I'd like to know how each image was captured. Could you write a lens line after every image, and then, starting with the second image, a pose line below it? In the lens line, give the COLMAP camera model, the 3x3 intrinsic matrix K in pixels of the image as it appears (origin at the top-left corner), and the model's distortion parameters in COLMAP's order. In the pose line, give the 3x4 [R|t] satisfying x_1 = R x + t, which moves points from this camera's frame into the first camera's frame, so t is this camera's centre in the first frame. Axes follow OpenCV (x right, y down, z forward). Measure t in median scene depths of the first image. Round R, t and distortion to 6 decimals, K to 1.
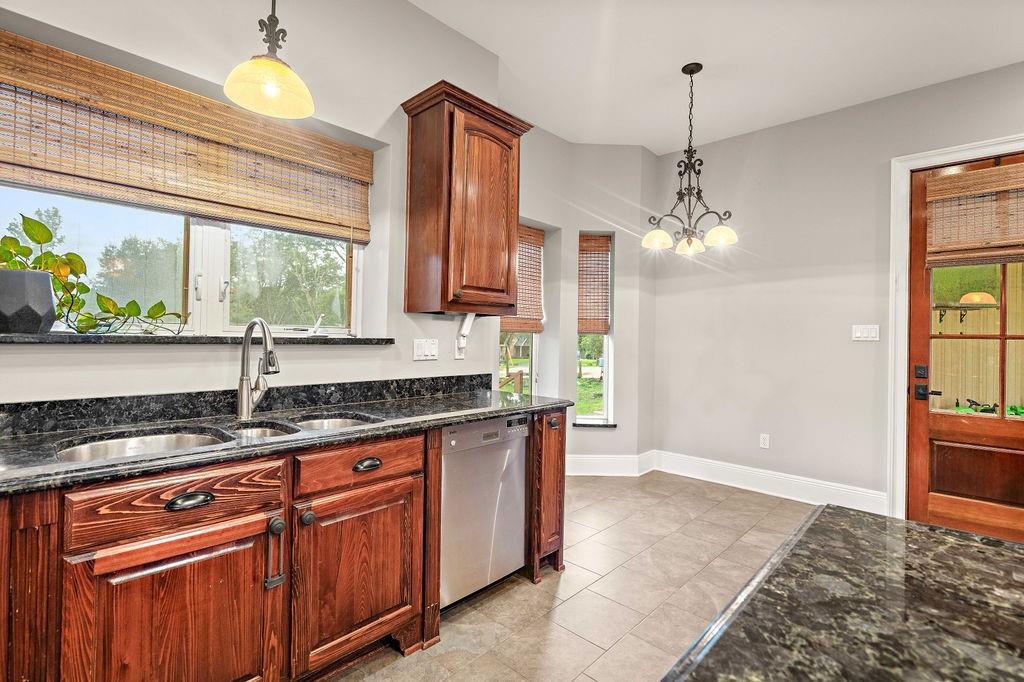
lens RADIAL K [[471.5, 0, 512.6], [0, 471.5, 335.6], [0, 0, 1]] dist [-0.011160, -0.000238]
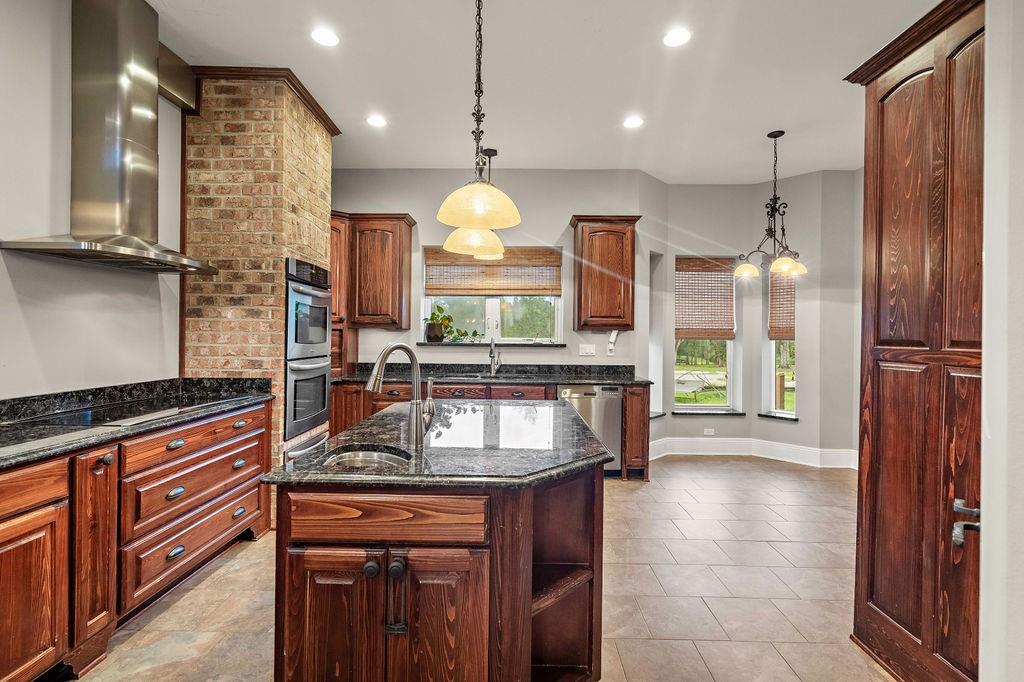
lens RADIAL K [[471.5, 0, 512.3], [0, 471.5, 339.6], [0, 0, 1]] dist [-0.011160, -0.000238]
pose [[0.679367, -0.006448, -0.733770, 1.069556], [0.005454, 0.999978, -0.003738, -0.006637], [0.733778, -0.001463, 0.679388, -0.519597]]
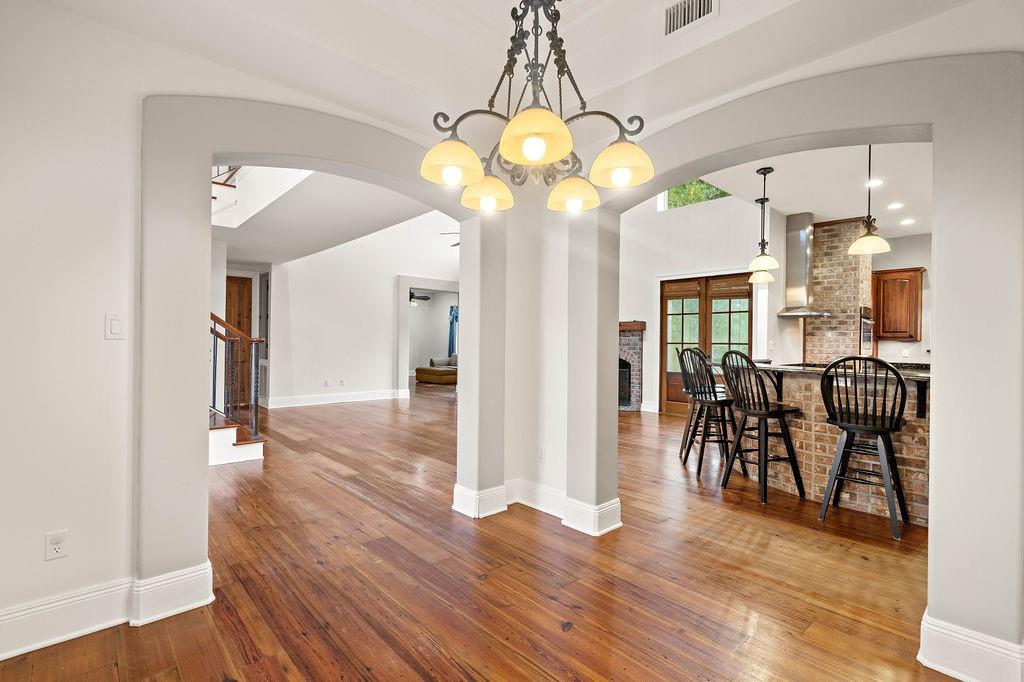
lens RADIAL K [[471.5, 0, 510.0], [0, 471.5, 345.0], [0, 0, 1]] dist [-0.011160, -0.000238]
pose [[-0.067293, -0.012391, -0.997656, 2.604834], [-0.006471, 0.999907, -0.011983, 0.023560], [0.997712, 0.005649, -0.067367, -2.024362]]
